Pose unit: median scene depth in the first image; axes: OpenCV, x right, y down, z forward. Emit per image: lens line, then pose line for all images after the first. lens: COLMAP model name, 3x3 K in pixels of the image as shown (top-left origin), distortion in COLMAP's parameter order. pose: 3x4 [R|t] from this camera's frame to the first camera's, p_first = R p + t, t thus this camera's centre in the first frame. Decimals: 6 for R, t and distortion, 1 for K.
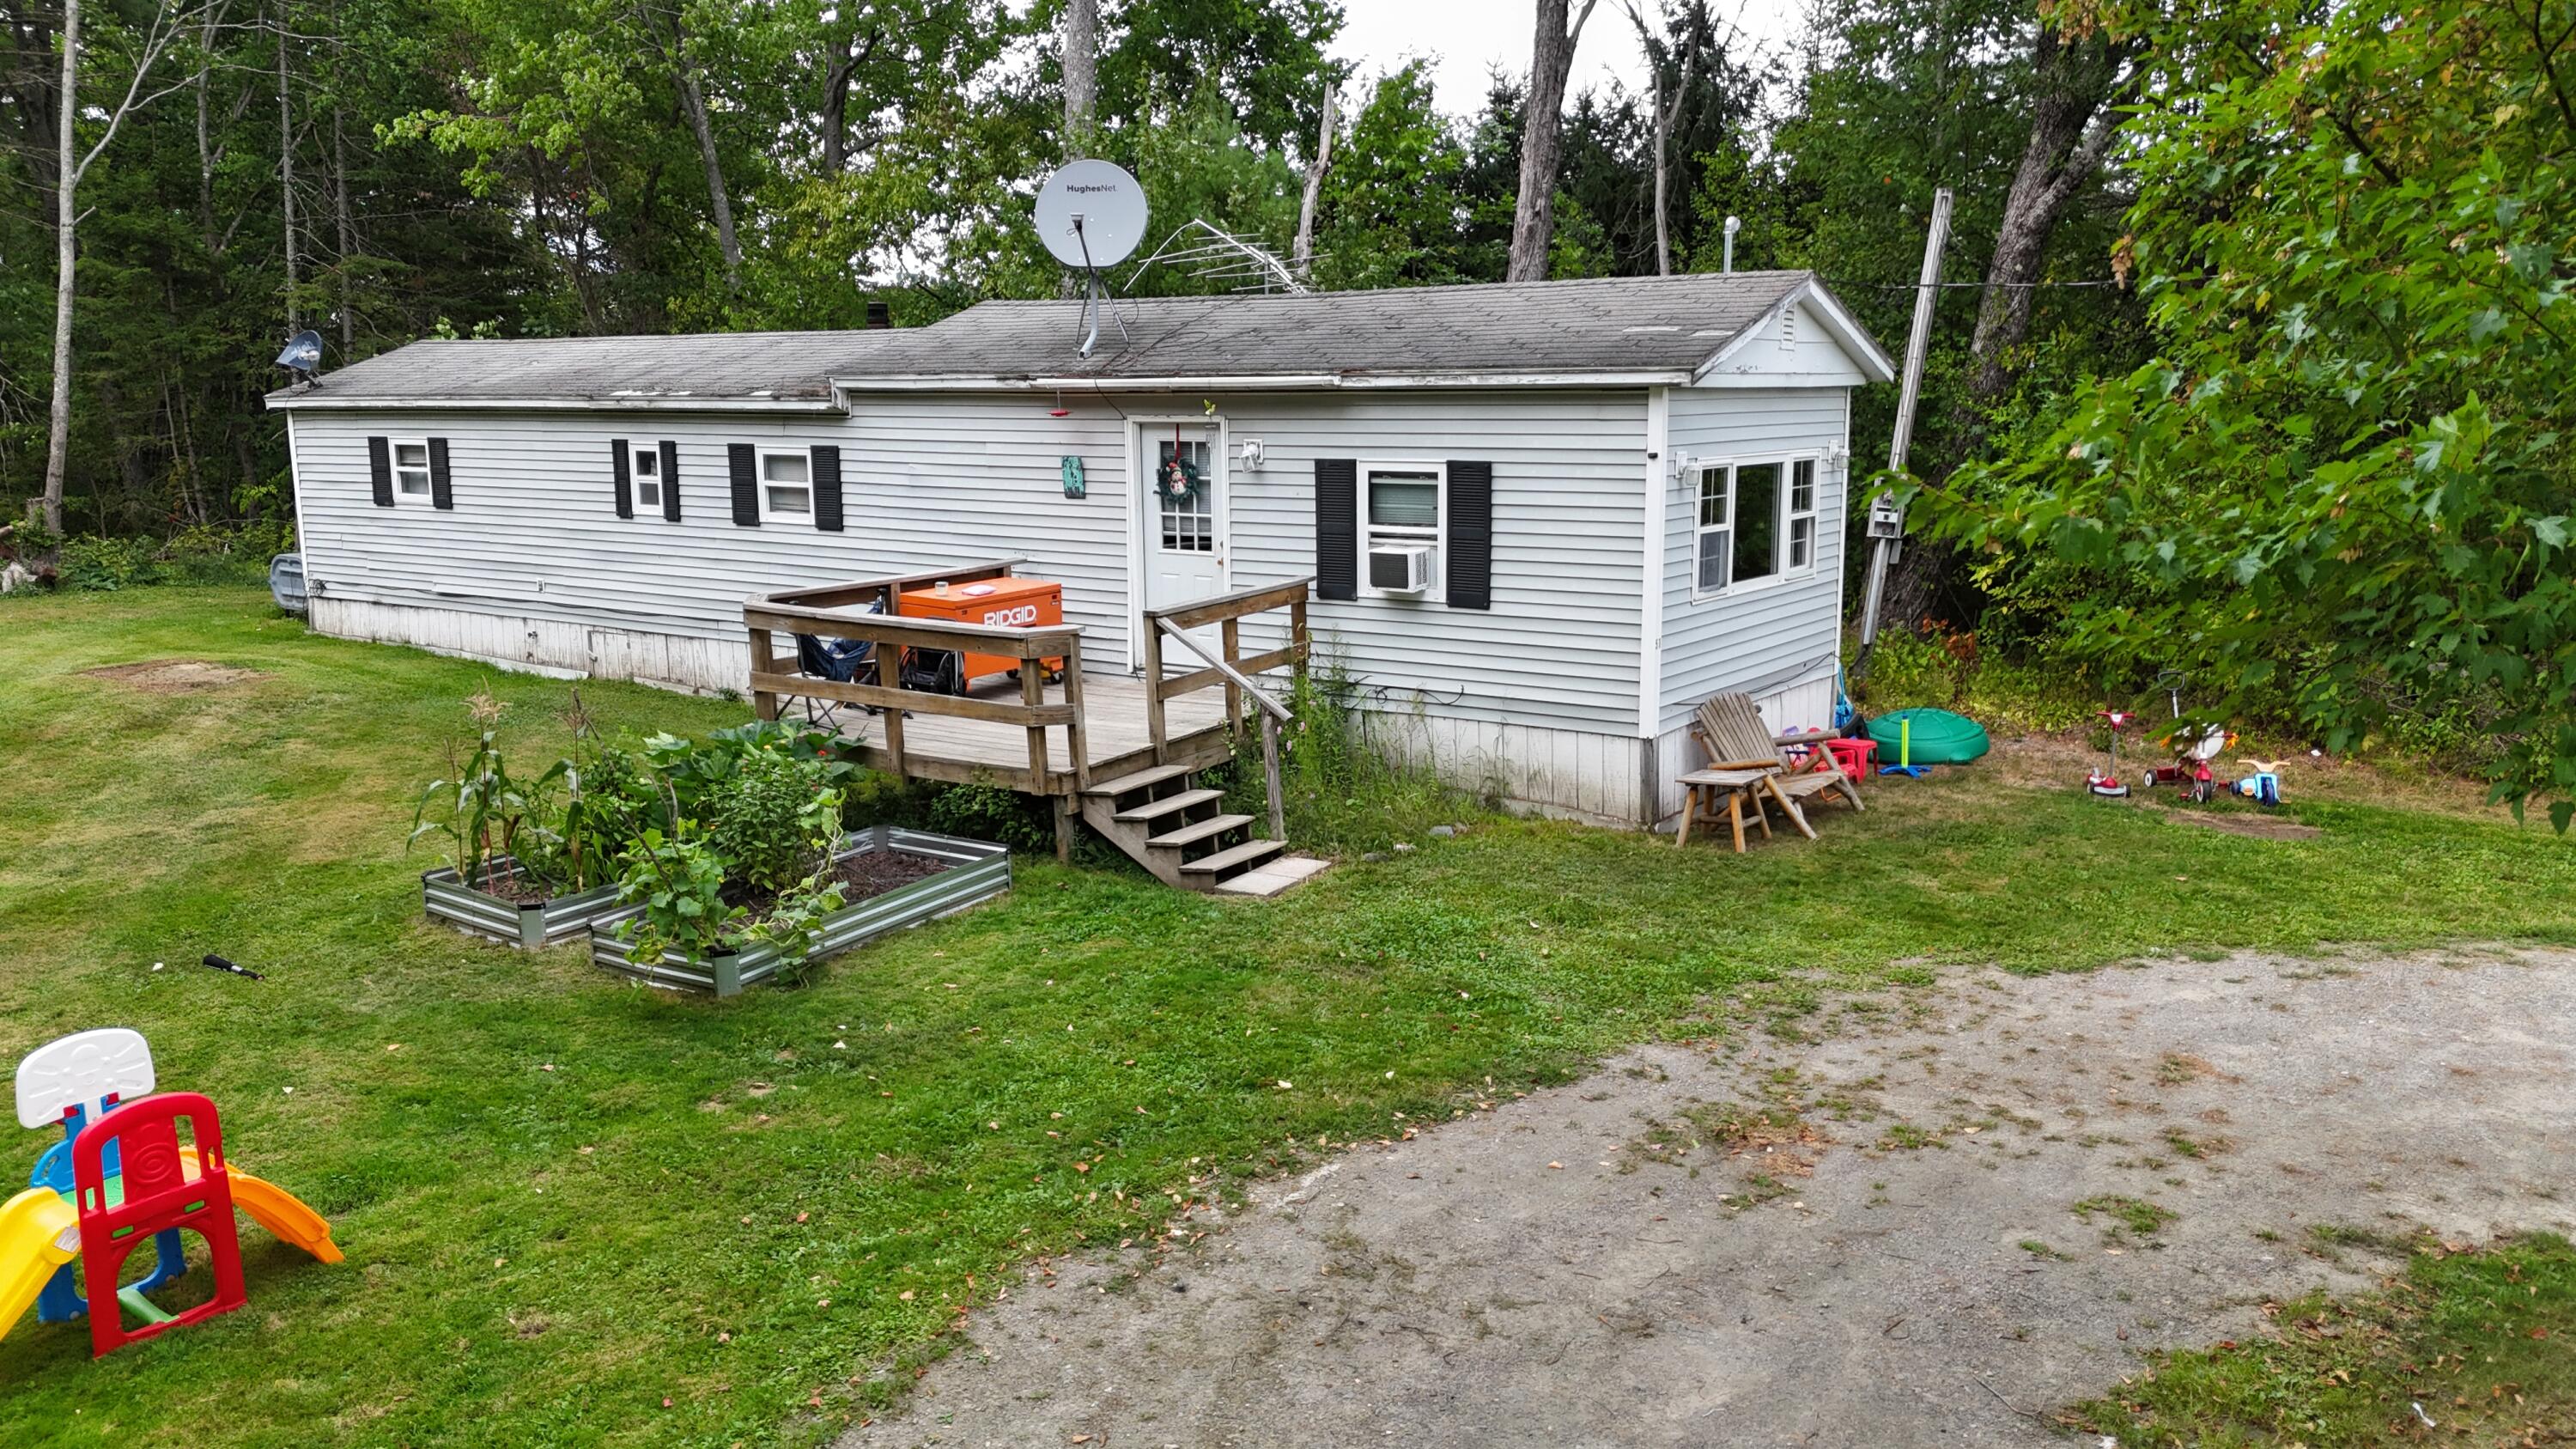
lens RADIAL K [[1882.2, 0, 1284.4], [0, 1882.2, 714.6], [0, 0, 1]] dist [0.070438, -0.064106]
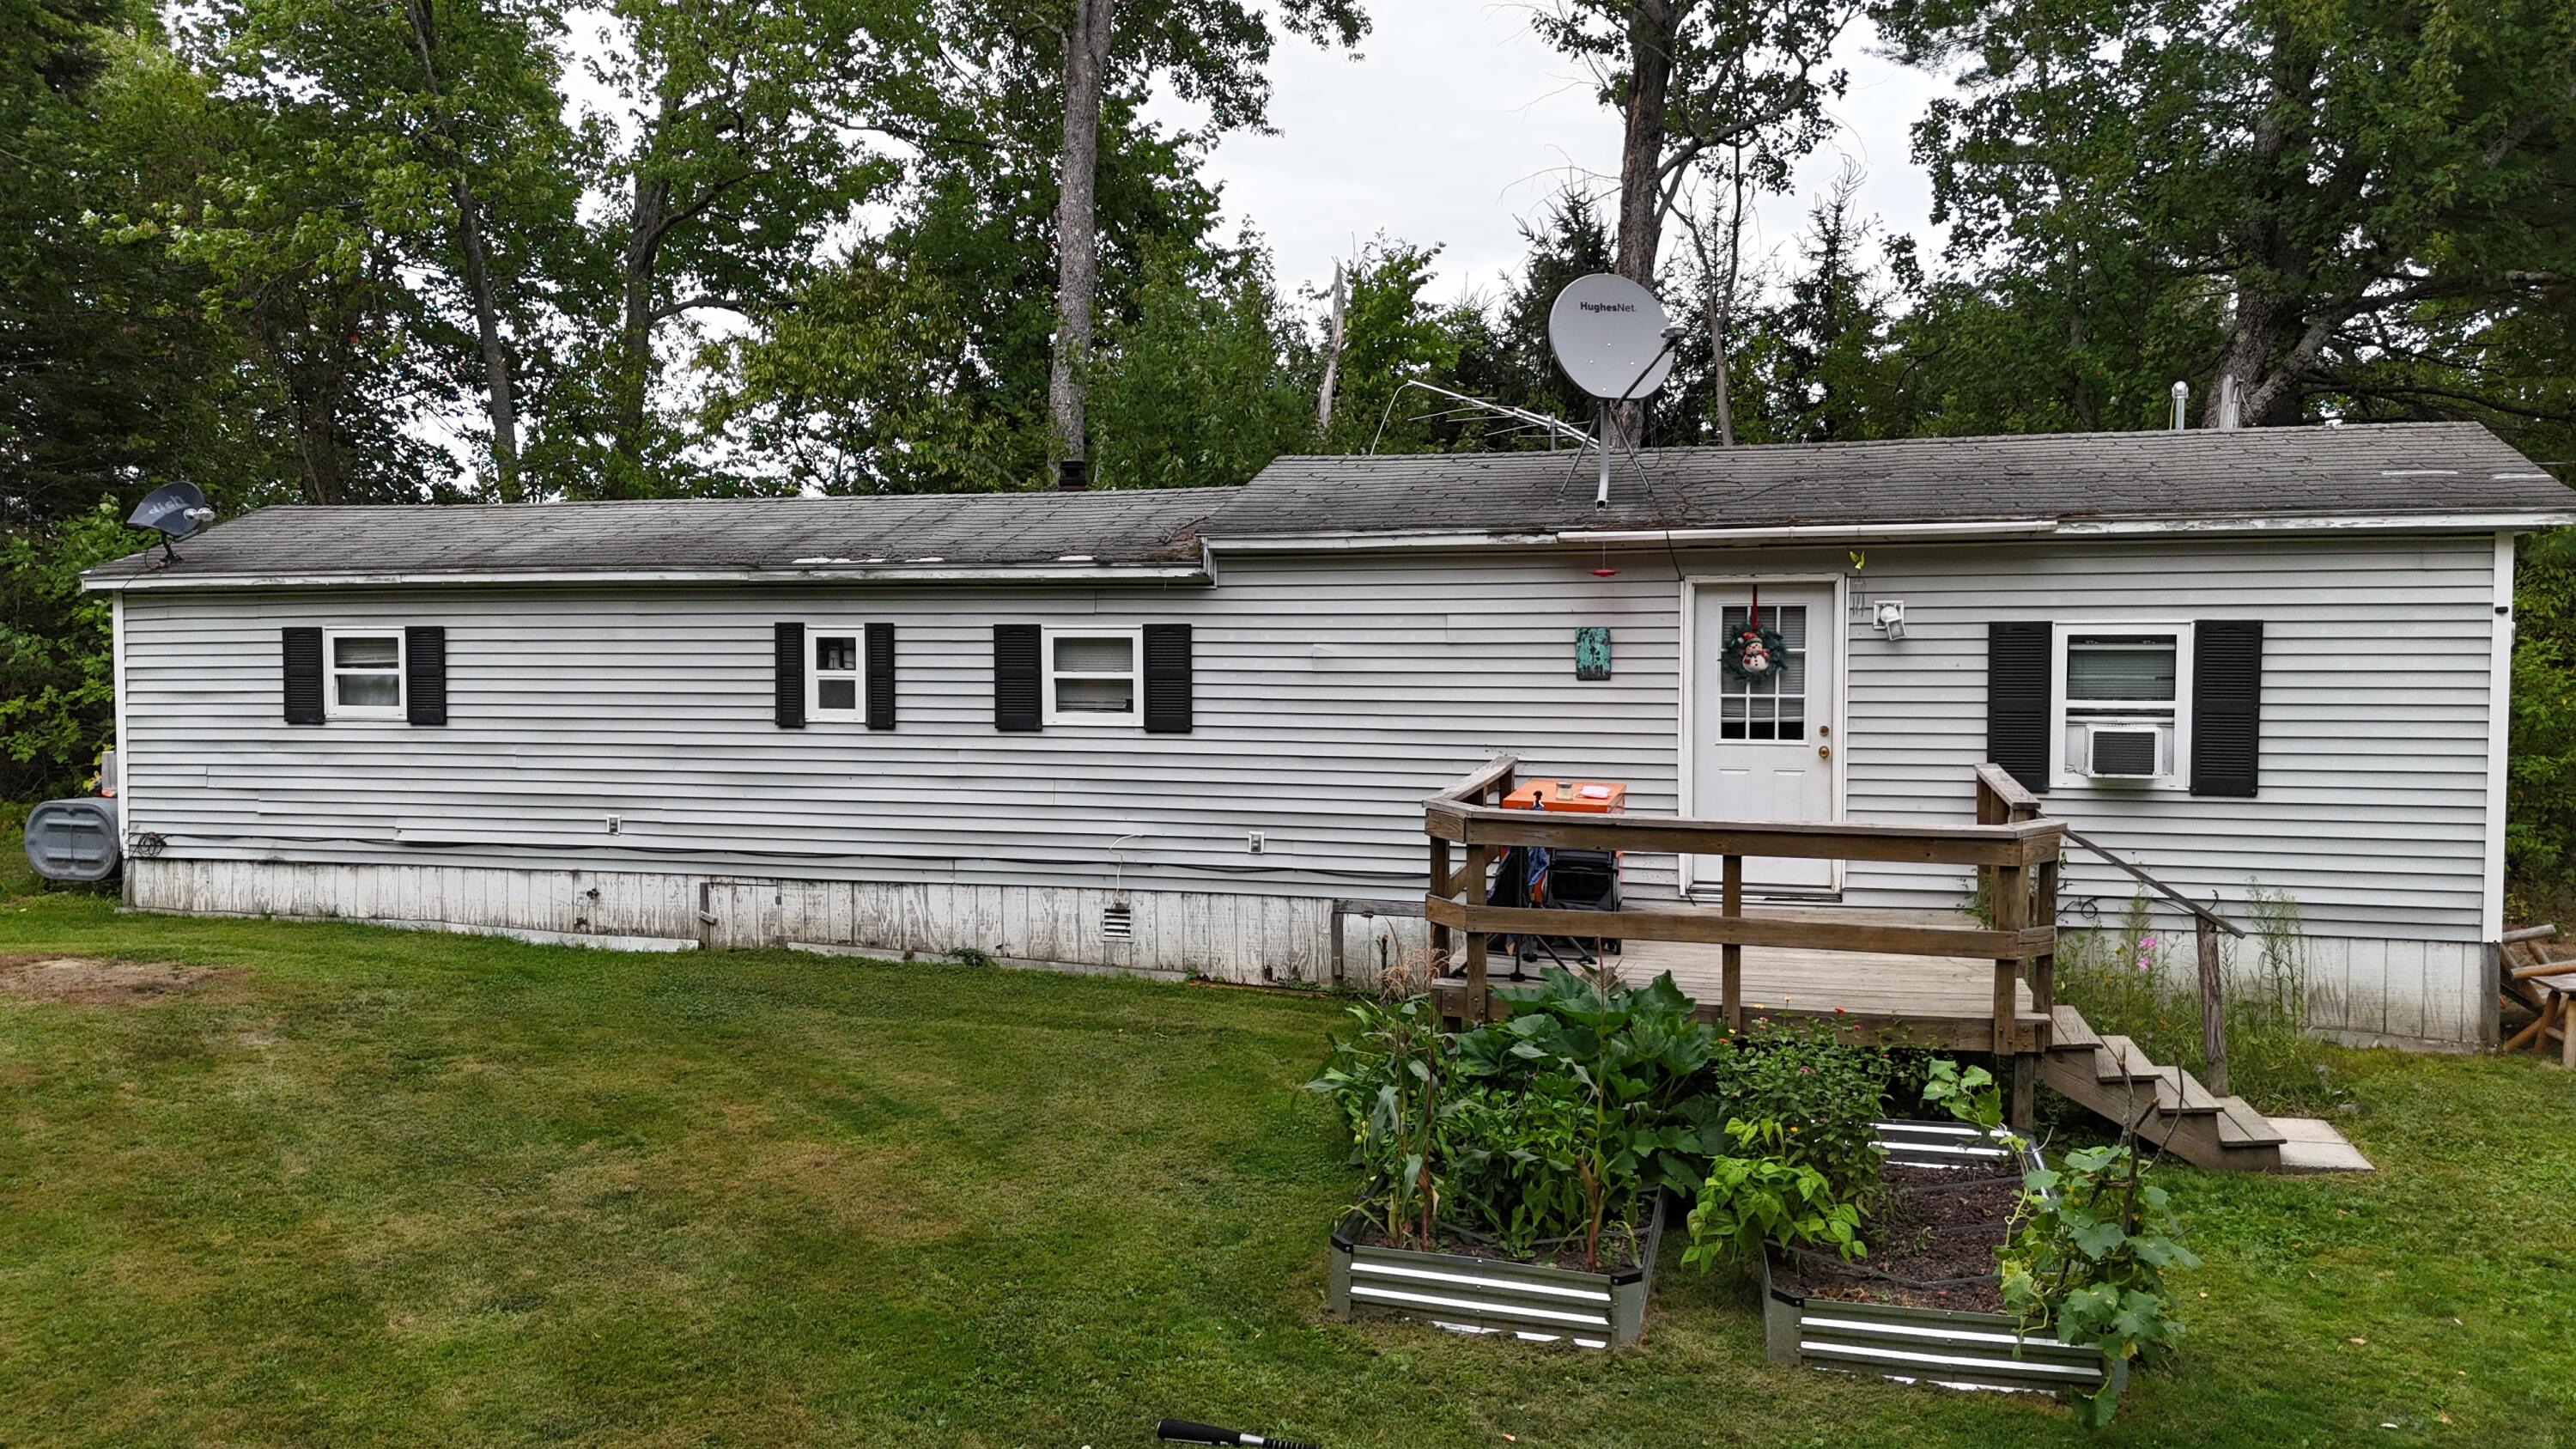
lens RADIAL K [[1882.2, 0, 1284.4], [0, 1882.2, 714.6], [0, 0, 1]] dist [0.070438, -0.064106]
pose [[0.944774, -0.038171, 0.325492, -0.454512], [0.066163, 0.994959, -0.075363, -0.045355], [-0.320975, 0.092736, 0.942537, 0.272598]]
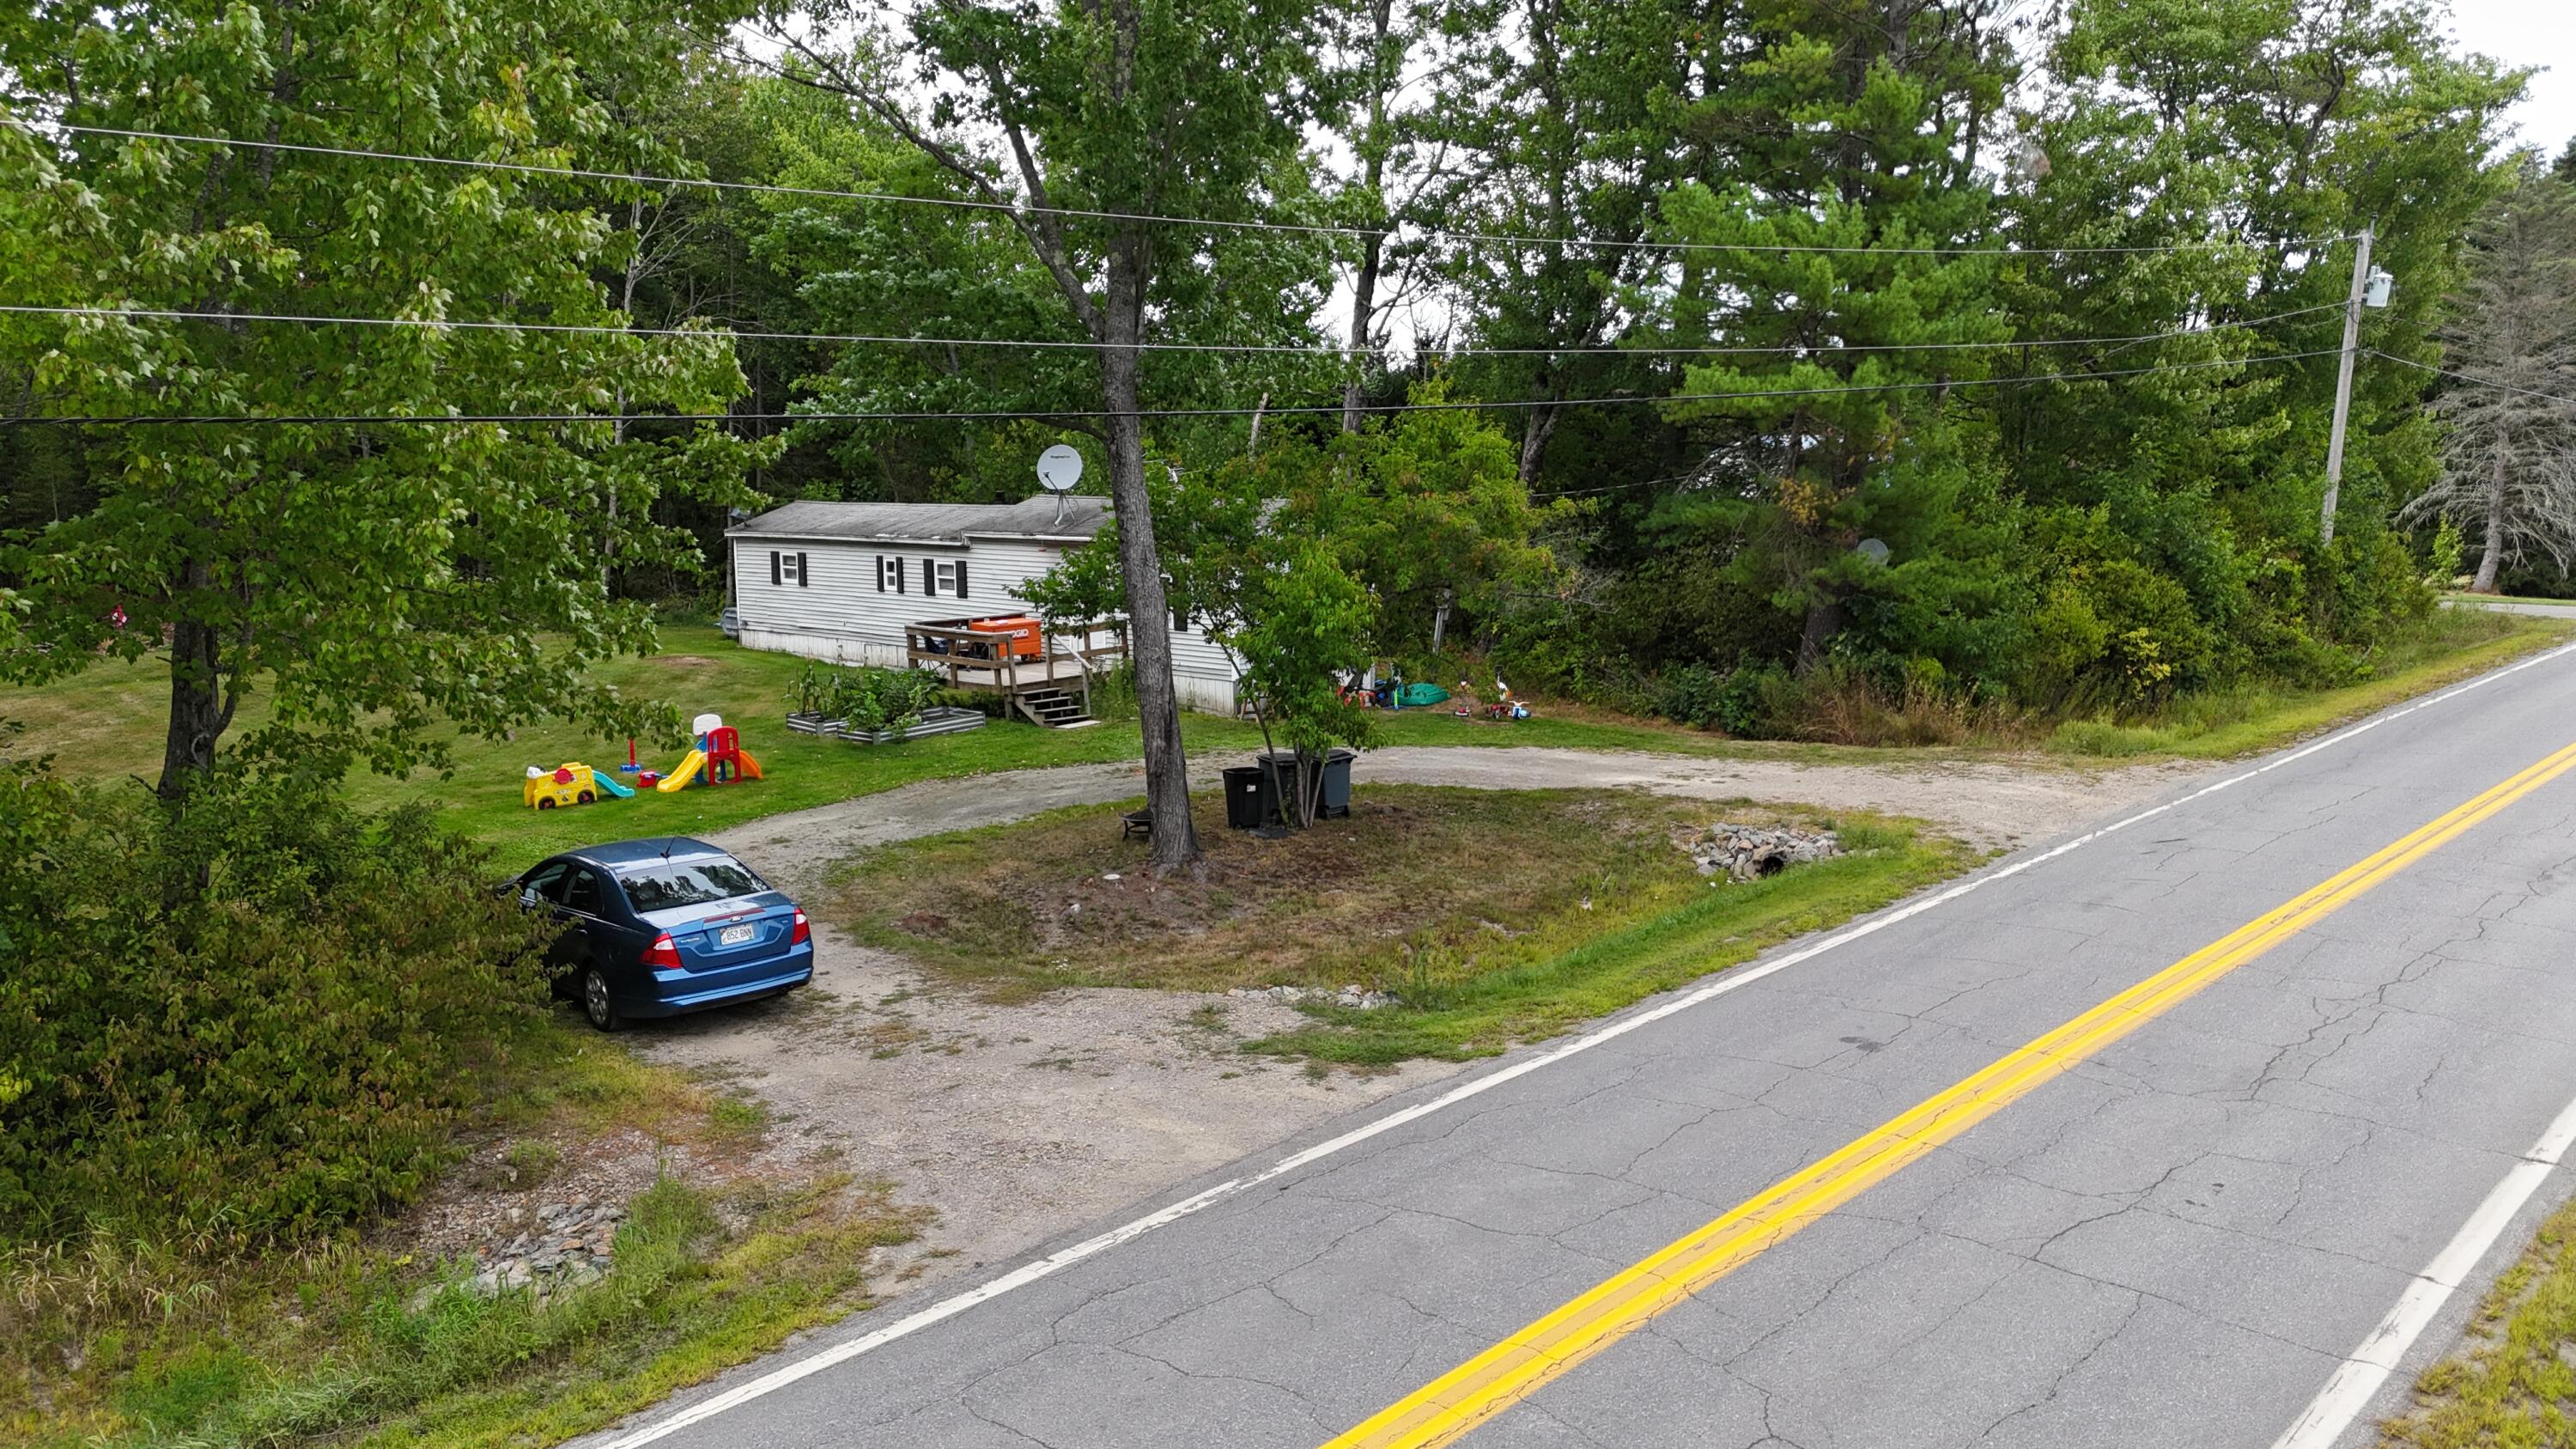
lens RADIAL K [[1813.4, 0, 1336.8], [0, 1813.4, 714.1], [0, 0, 1]] dist [0.063883, -0.054635]
pose [[0.990335, 0.019624, -0.137301, 0.514005], [-0.024625, 0.999090, -0.034820, 0.107909], [0.136493, 0.037864, 0.989917, -1.107137]]
